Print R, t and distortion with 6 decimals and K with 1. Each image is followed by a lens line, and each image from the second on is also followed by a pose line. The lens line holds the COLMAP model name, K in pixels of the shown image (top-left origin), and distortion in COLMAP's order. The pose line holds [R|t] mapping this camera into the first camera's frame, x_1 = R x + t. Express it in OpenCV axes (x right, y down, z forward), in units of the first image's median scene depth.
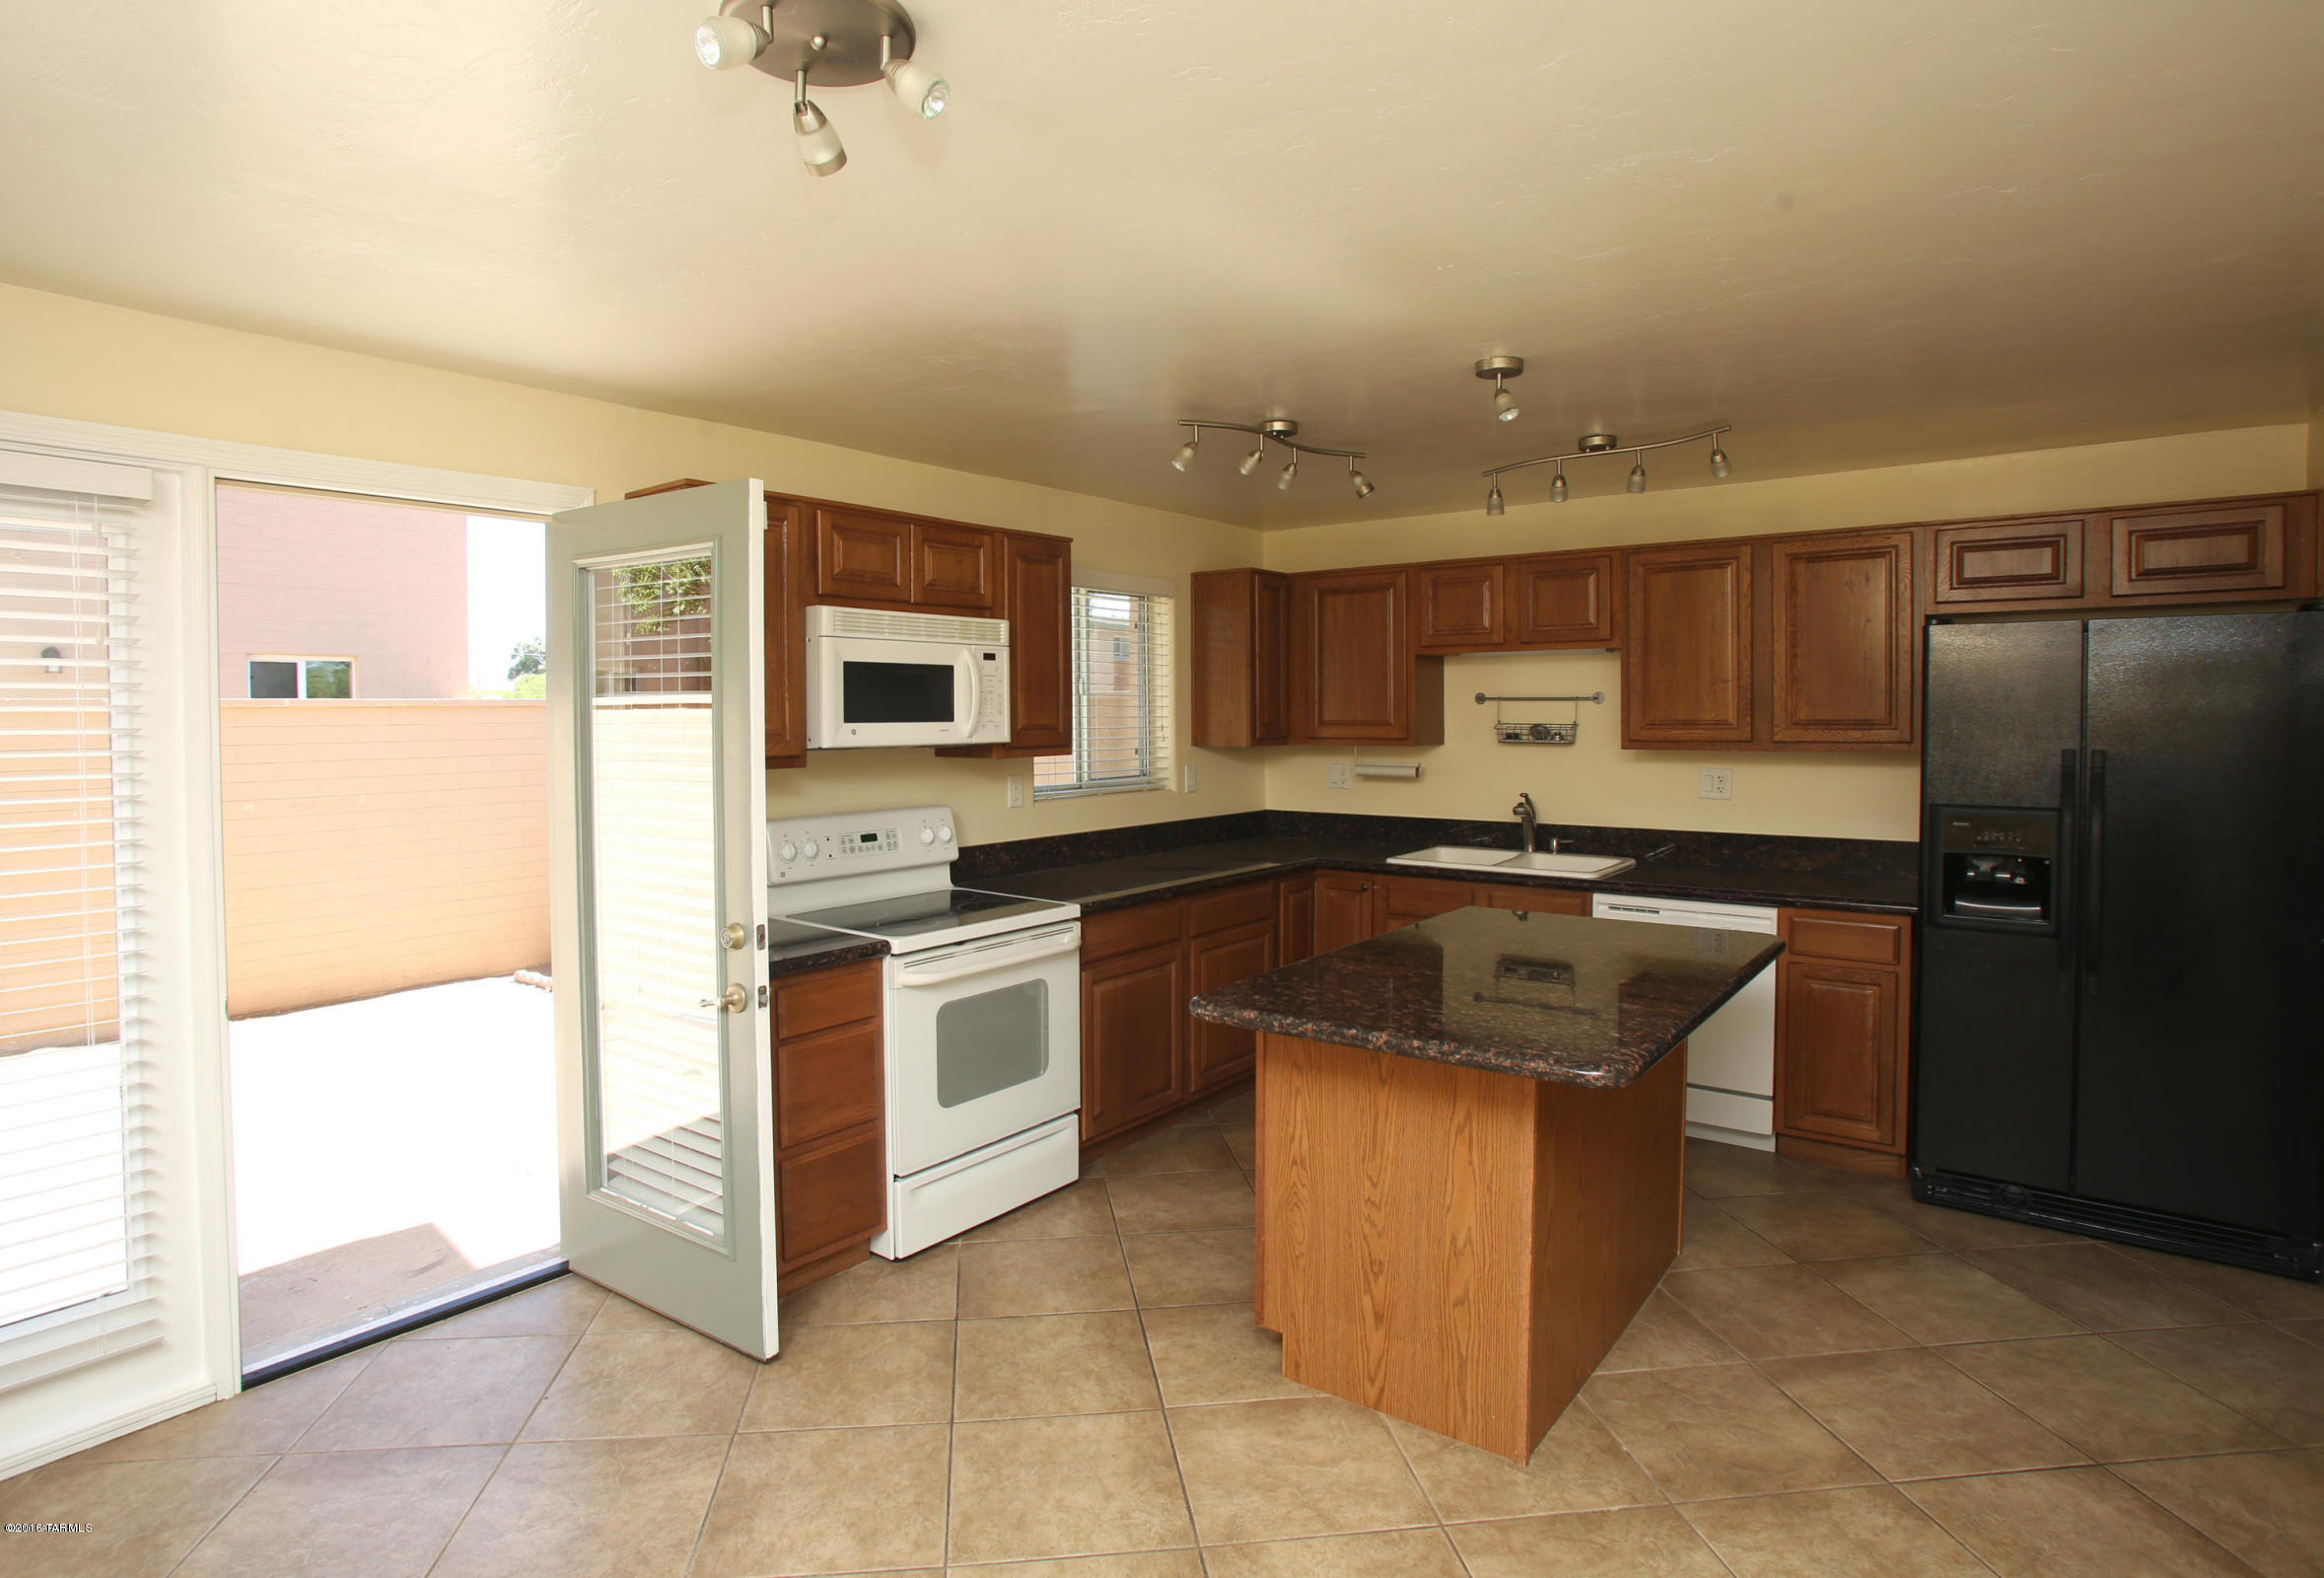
lens RADIAL K [[1232.0, 0, 1122.1], [0, 1232.0, 737.7], [0, 0, 1]] dist [-0.073960, 0.034111]
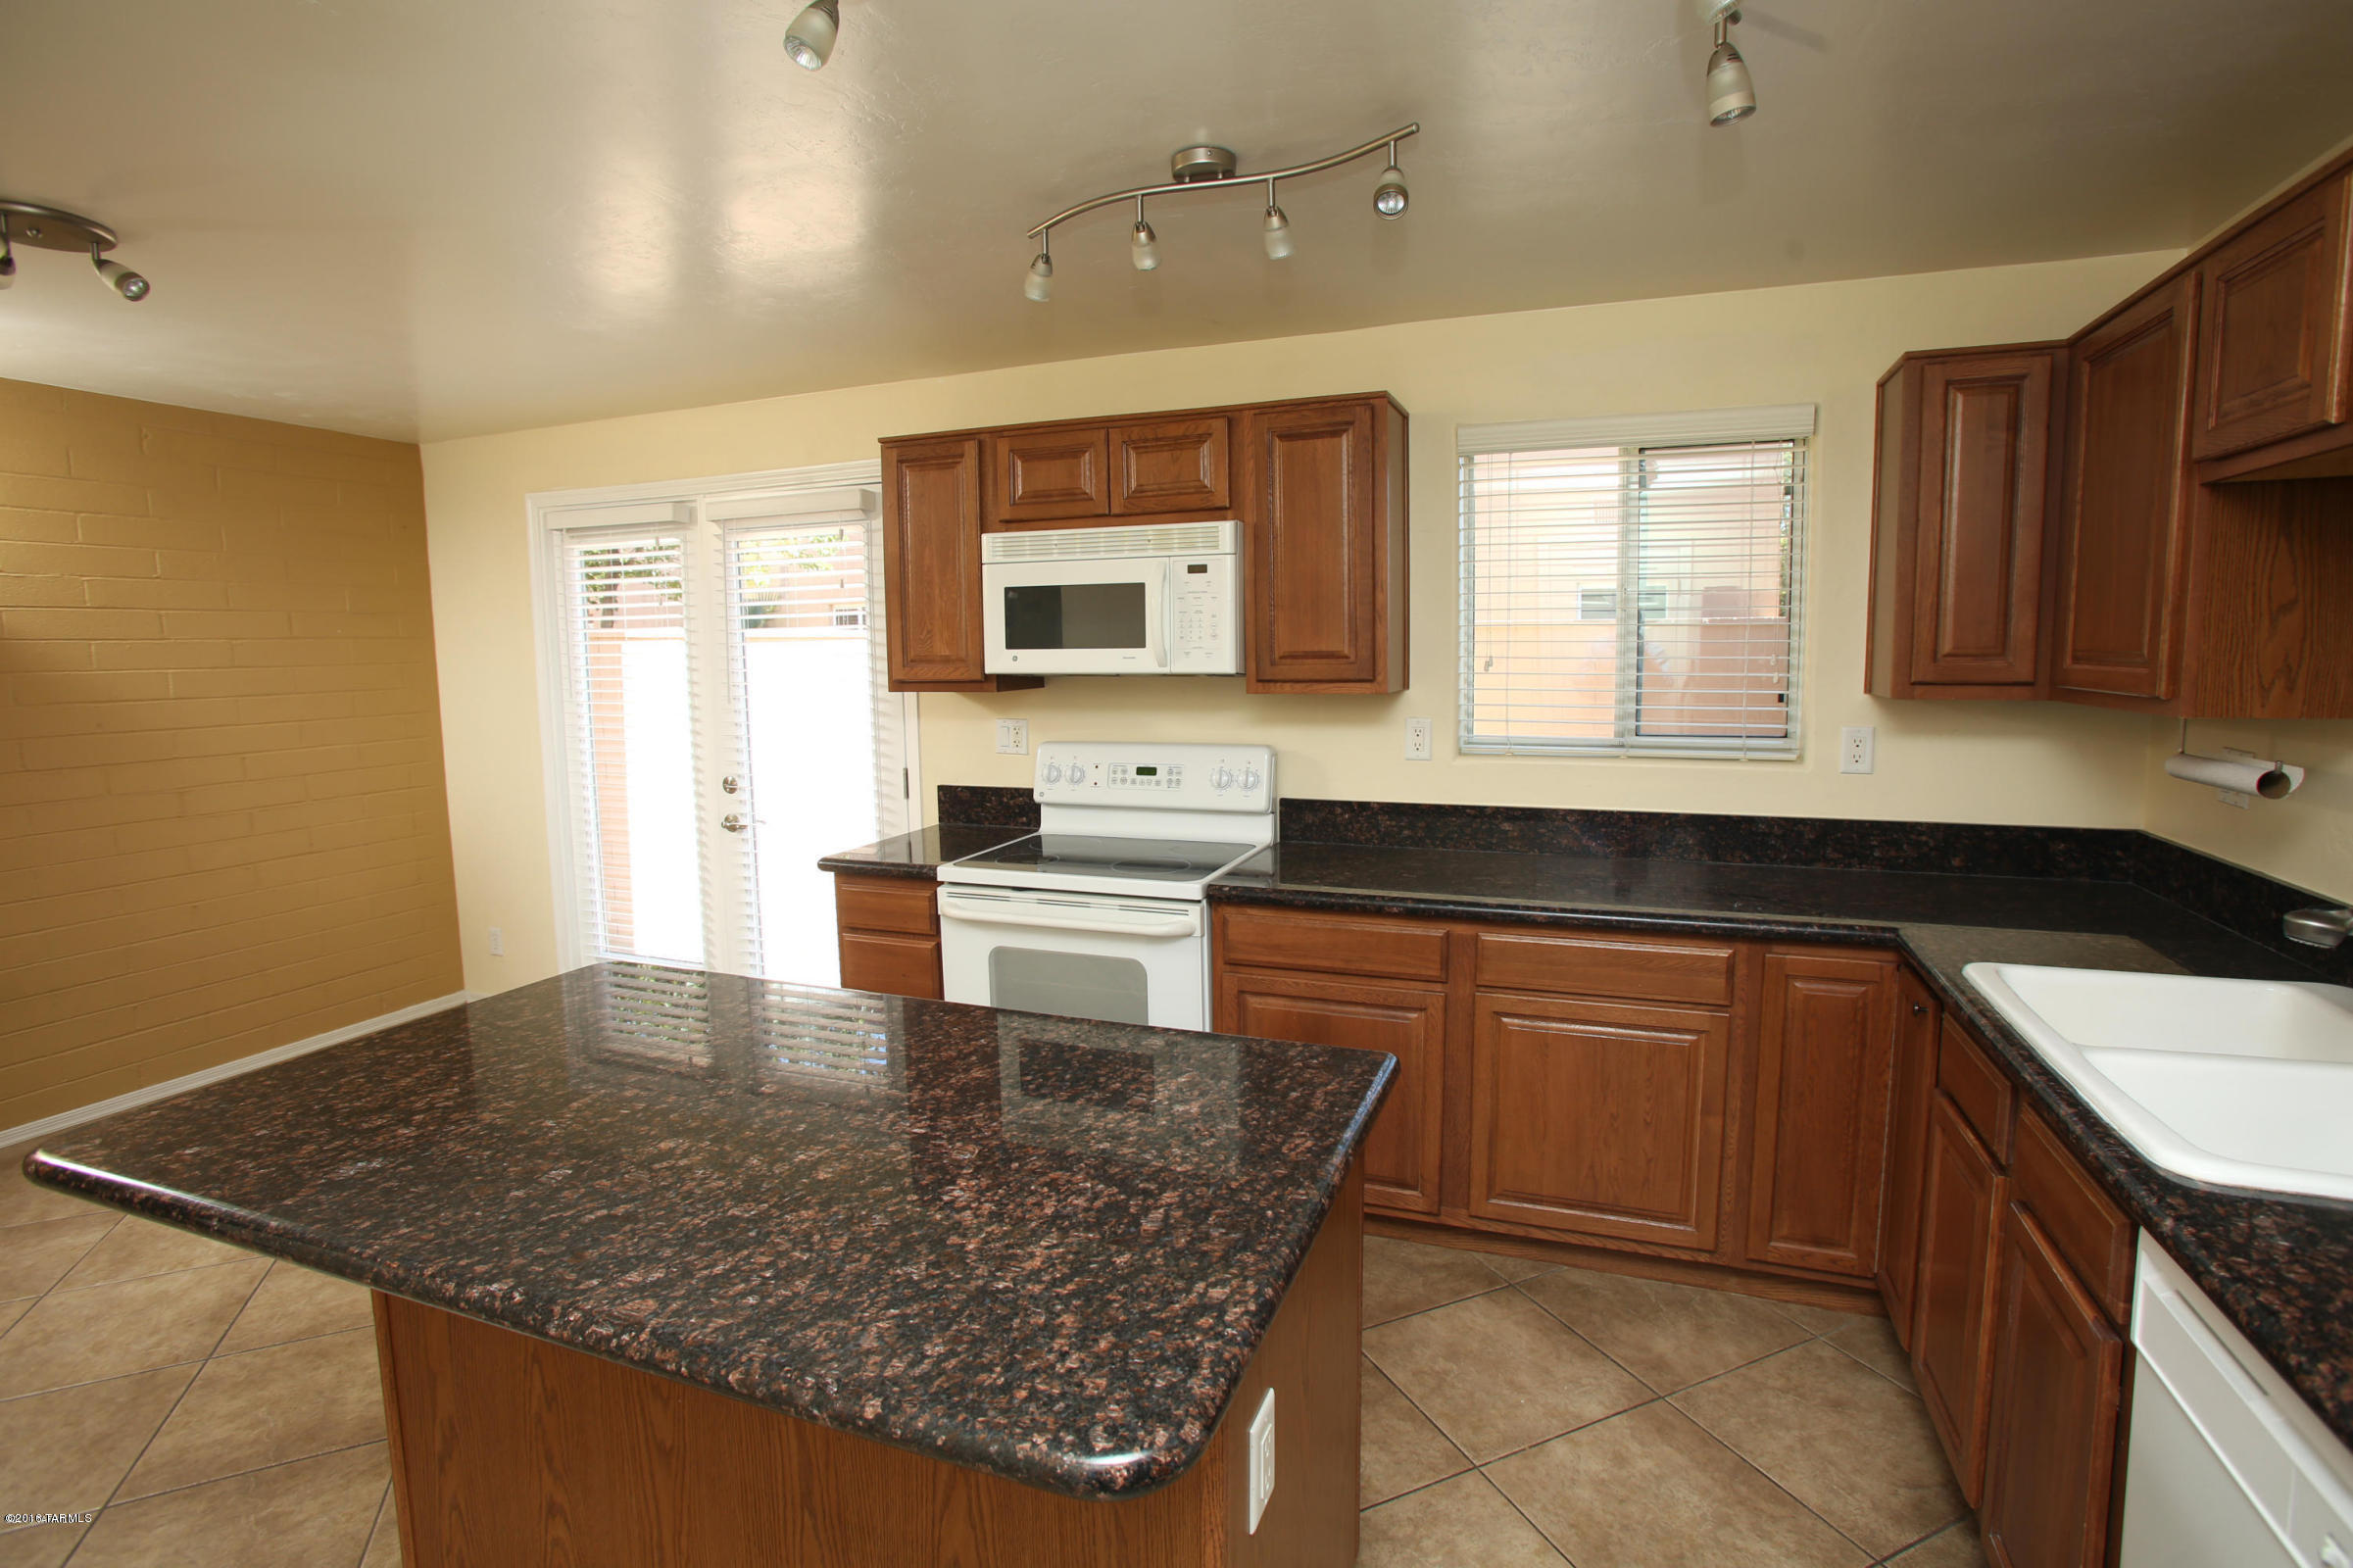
lens RADIAL K [[1135.8, 0, 1186.4], [0, 1135.8, 761.6], [0, 0, 1]] dist [-0.081161, 0.037689]
pose [[0.304825, 0.101347, -0.947001, 0.681289], [-0.010729, 0.994624, 0.102990, -0.017210], [0.952348, -0.021234, 0.304274, 0.830598]]
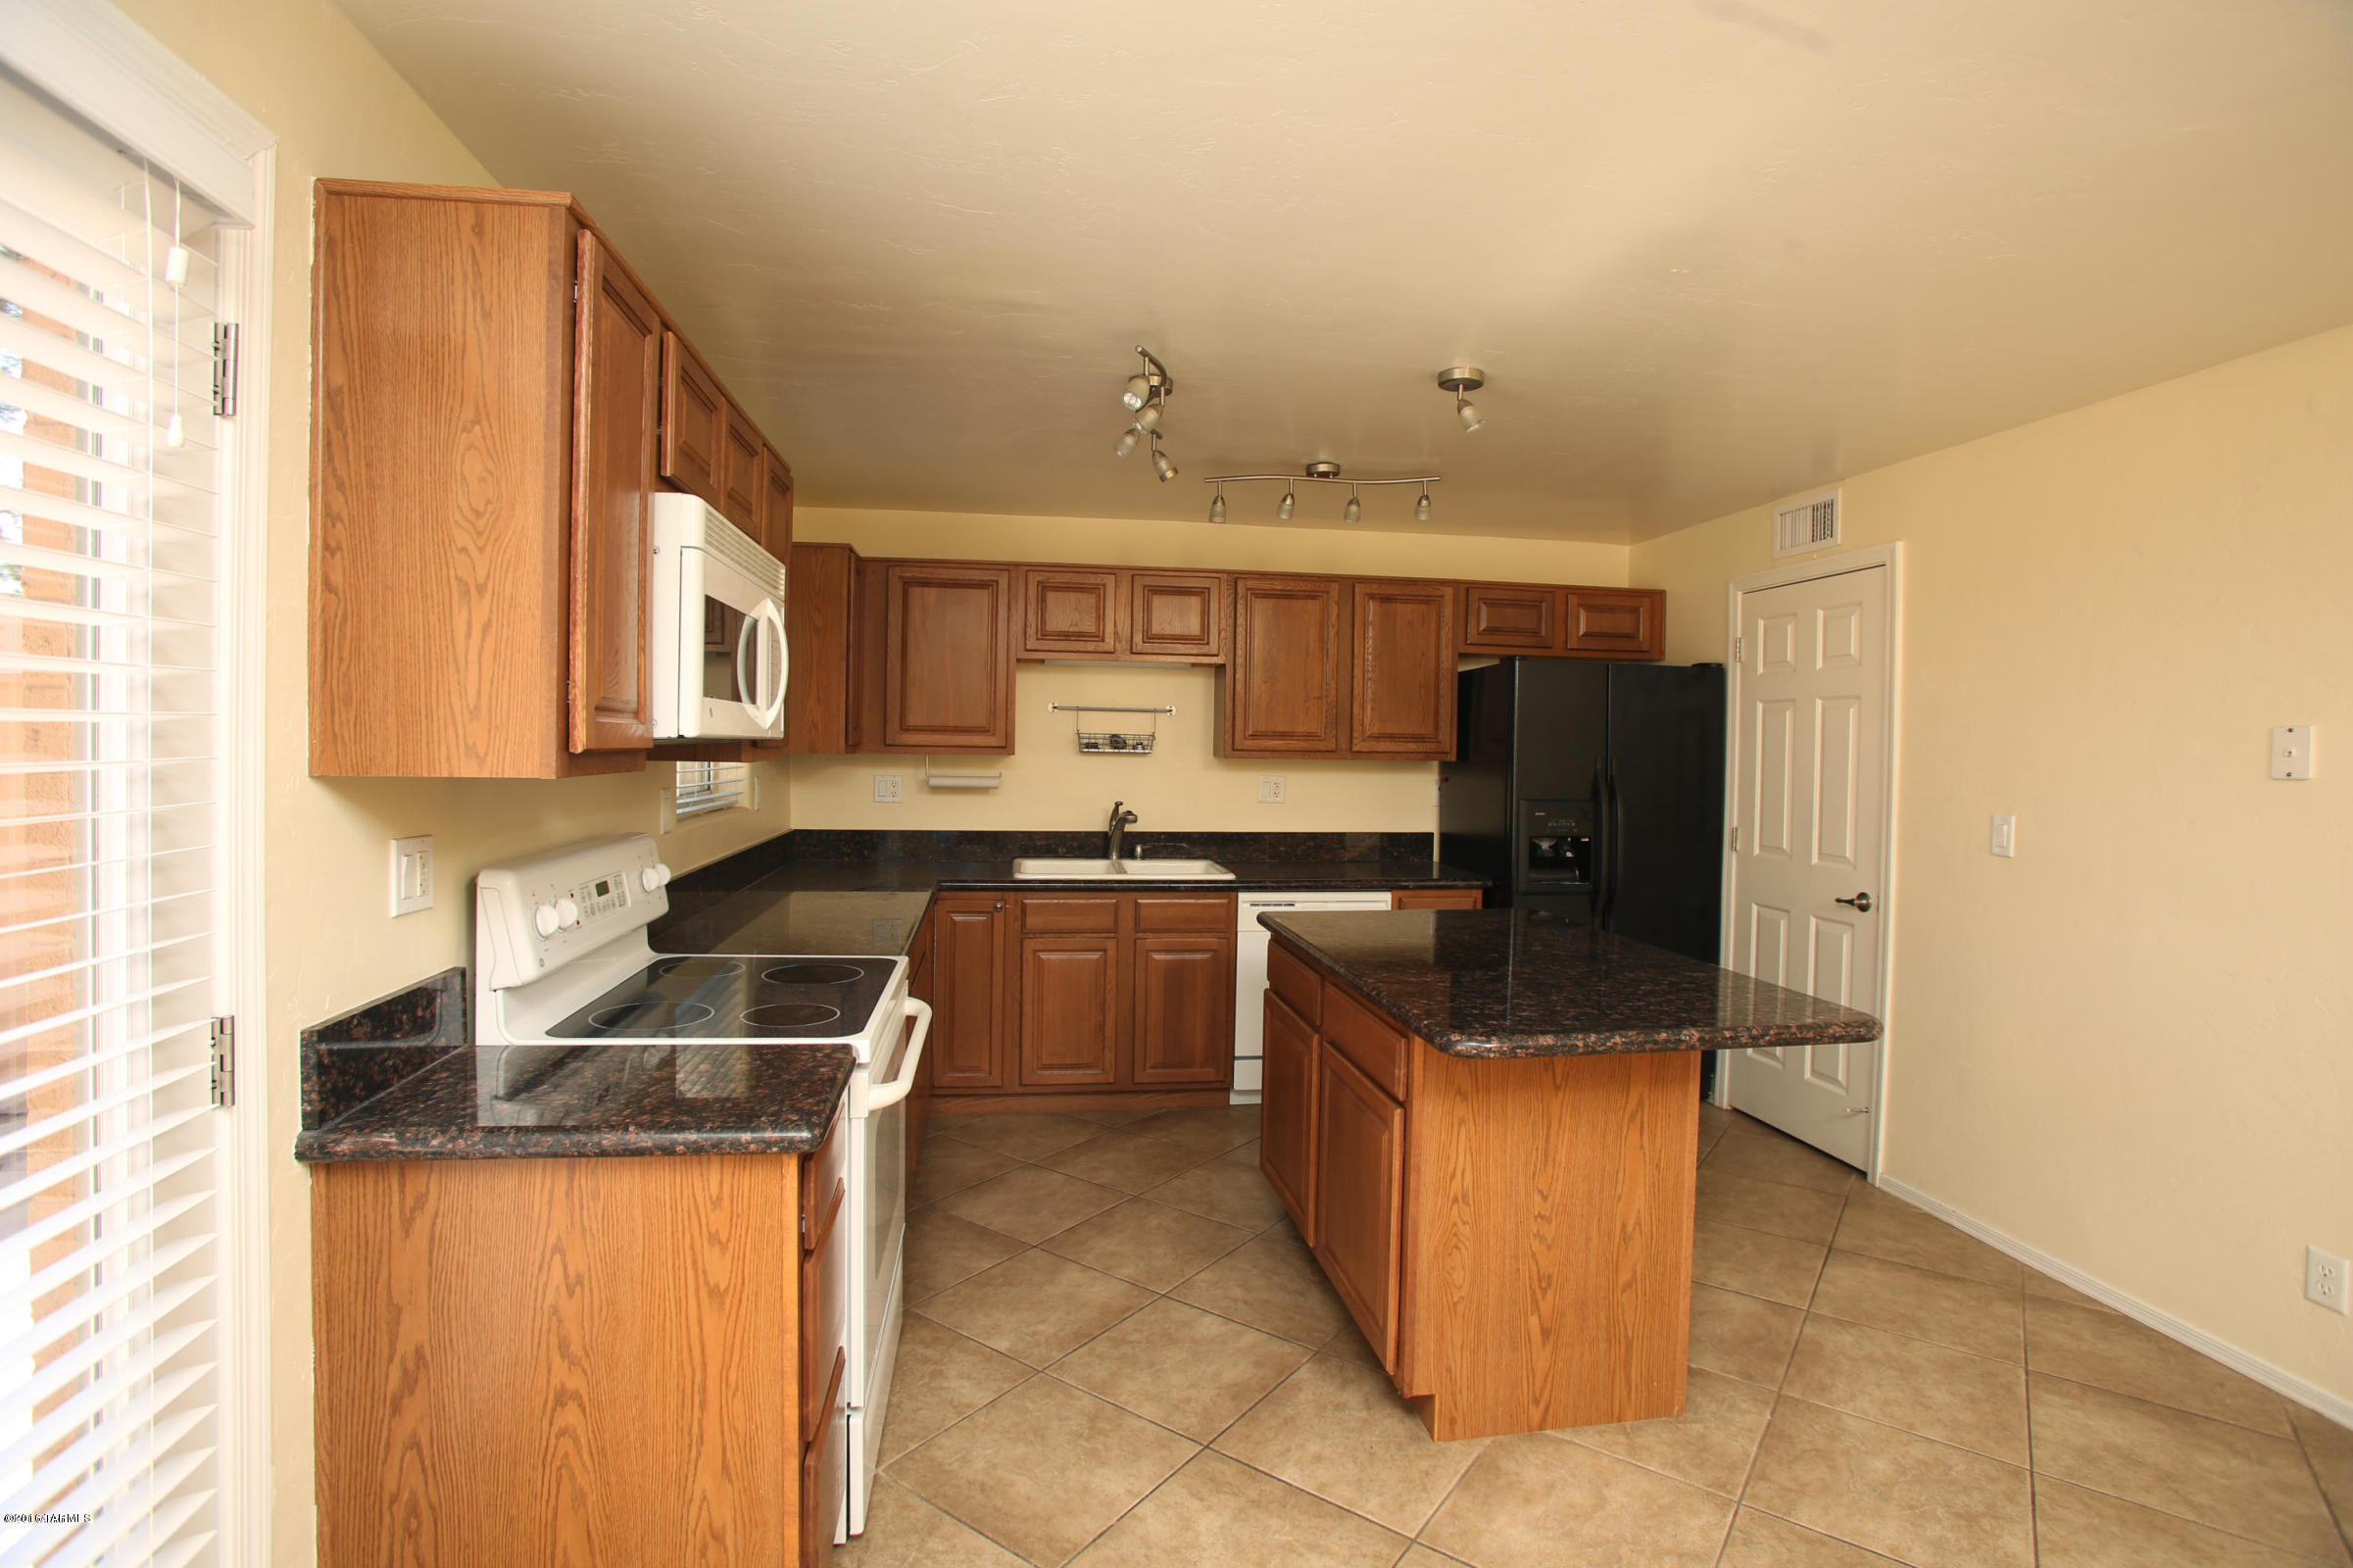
lens RADIAL K [[1135.8, 0, 1186.4], [0, 1135.8, 761.6], [0, 0, 1]] dist [-0.081161, 0.037689]
pose [[0.677018, 0.004974, 0.735949, -0.454699], [-0.004527, 0.999986, -0.002594, 0.019750], [-0.735952, -0.001575, 0.677032, 0.441926]]
